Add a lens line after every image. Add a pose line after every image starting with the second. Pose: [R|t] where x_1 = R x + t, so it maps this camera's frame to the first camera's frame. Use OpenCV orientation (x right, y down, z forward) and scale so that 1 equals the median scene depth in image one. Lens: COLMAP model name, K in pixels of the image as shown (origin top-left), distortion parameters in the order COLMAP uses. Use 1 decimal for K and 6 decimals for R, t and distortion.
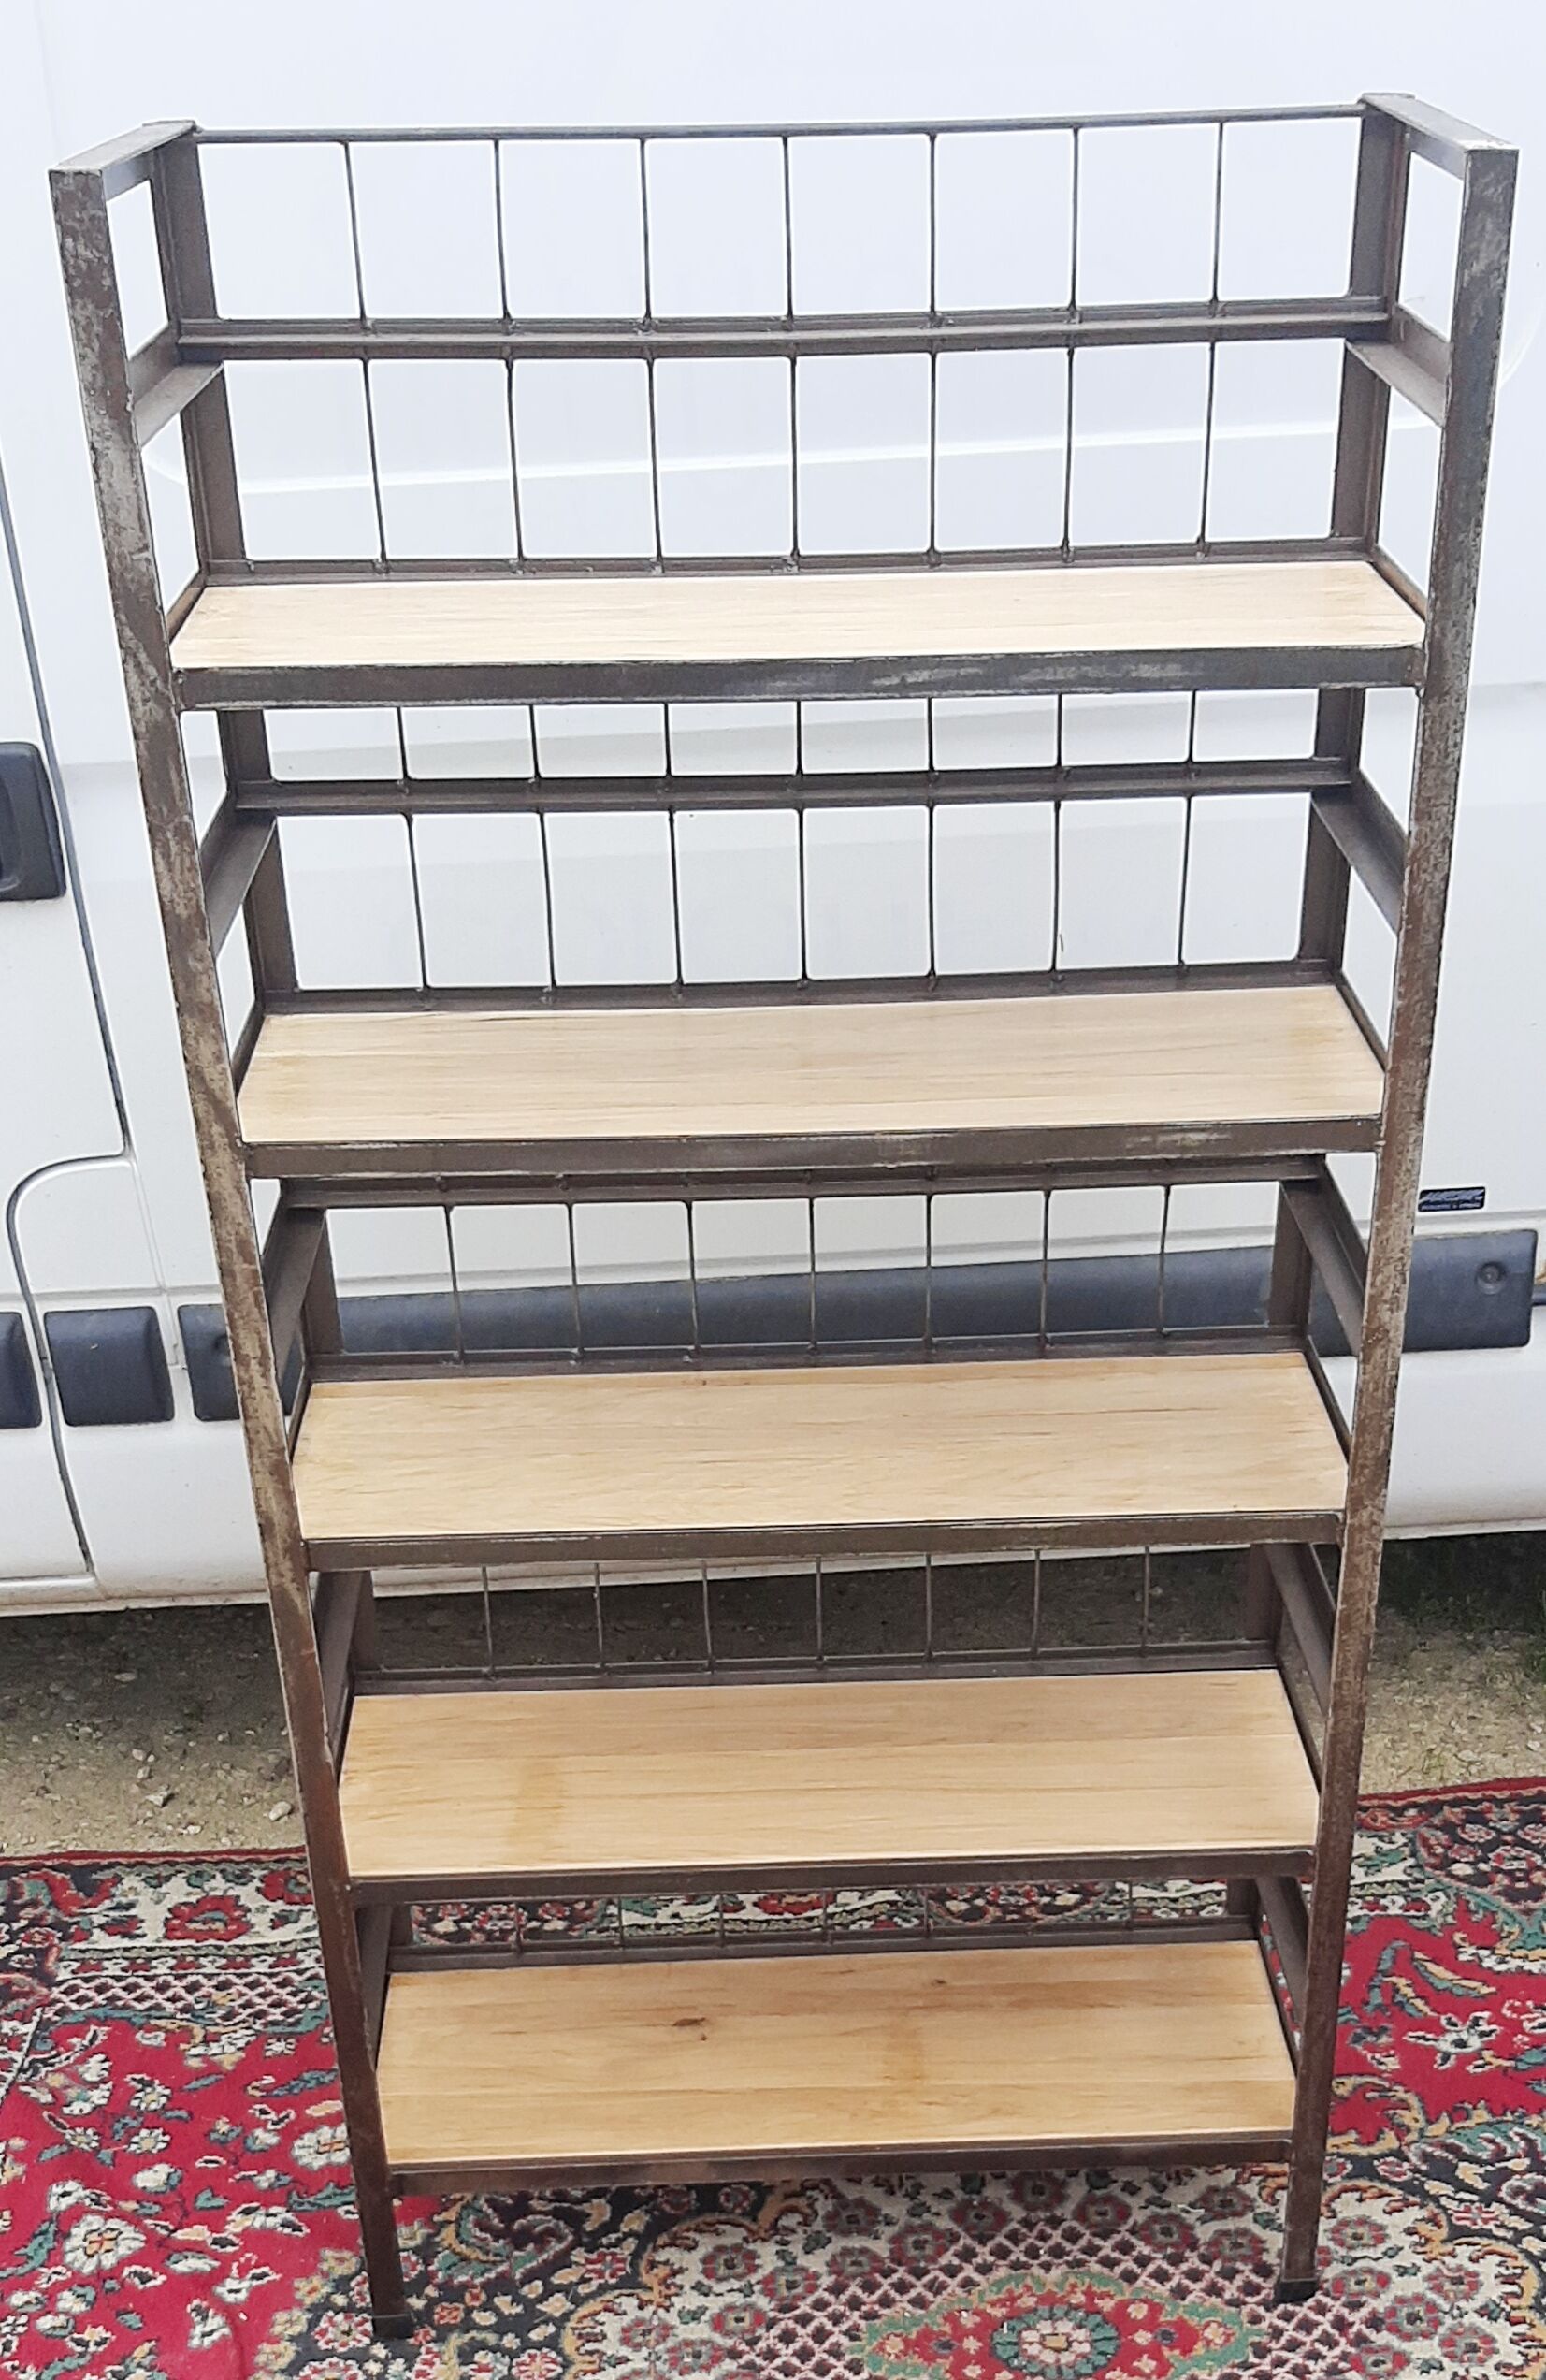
lens RADIAL K [[3148.1, 0, 773.0], [0, 3148.1, 1190.0], [0, 0, 1]] dist [-0.018029, 0.036543]
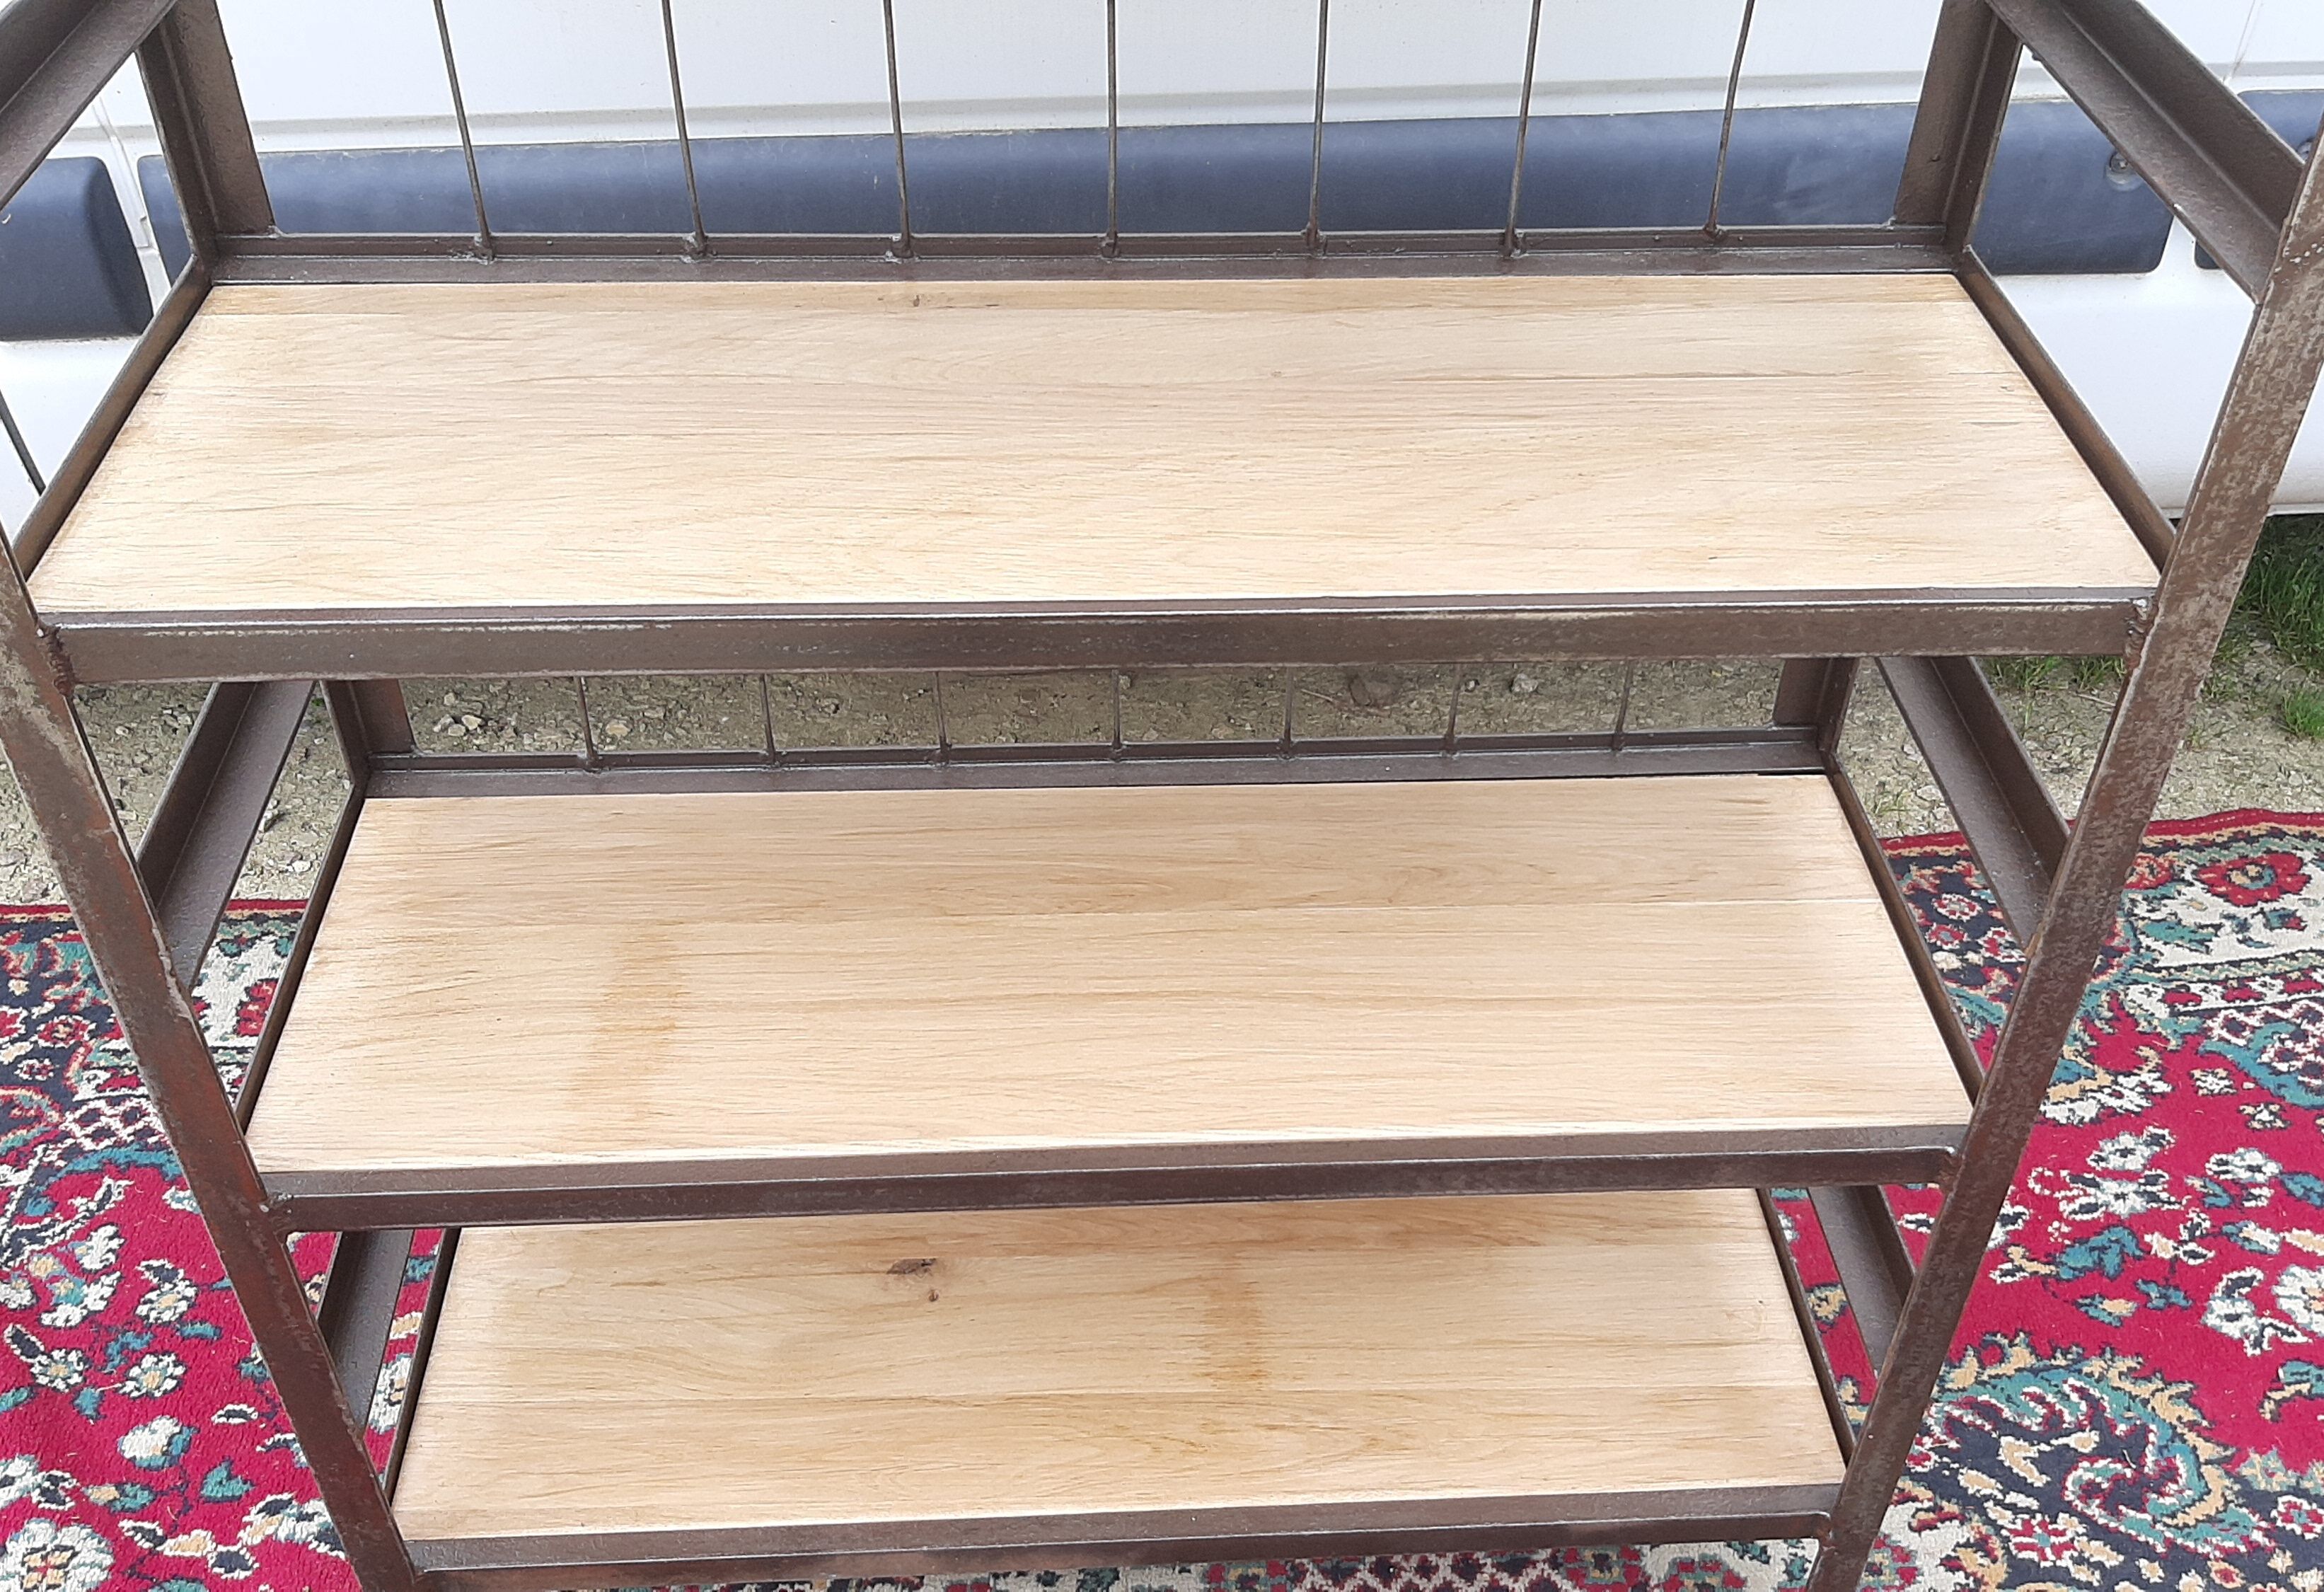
lens RADIAL K [[2267.2, 0, 1224.3], [0, 2267.2, 769.0], [0, 0, 1]] dist [0.018081, -0.077999]
pose [[0.998057, 0.011581, 0.061217, 0.009126], [-0.027706, 0.962568, 0.269622, 0.030011], [-0.055803, -0.270794, 0.961019, 0.573277]]
